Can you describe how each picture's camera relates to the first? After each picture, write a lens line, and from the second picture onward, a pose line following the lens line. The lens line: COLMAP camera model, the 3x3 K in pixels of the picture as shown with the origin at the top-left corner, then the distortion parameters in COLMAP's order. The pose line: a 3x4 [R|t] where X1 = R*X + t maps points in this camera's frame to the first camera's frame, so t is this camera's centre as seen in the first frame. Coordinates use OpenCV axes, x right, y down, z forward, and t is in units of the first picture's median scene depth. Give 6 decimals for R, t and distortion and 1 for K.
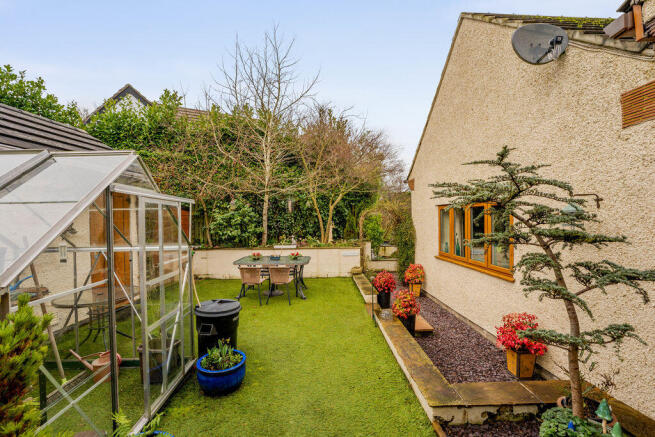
lens RADIAL K [[277.9, 0, 325.0], [0, 277.9, 221.9], [0, 0, 1]] dist [-0.024810, 0.001198]
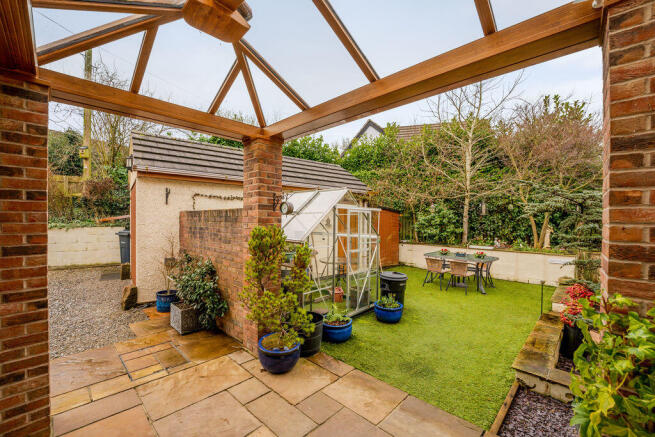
lens RADIAL K [[277.9, 0, 325.0], [0, 277.9, 221.9], [0, 0, 1]] dist [-0.024810, 0.001198]
pose [[0.691808, 0.025851, -0.721619, 0.221340], [-0.025739, 0.999607, 0.011135, -0.004225], [0.721623, 0.010871, 0.692201, -0.178302]]
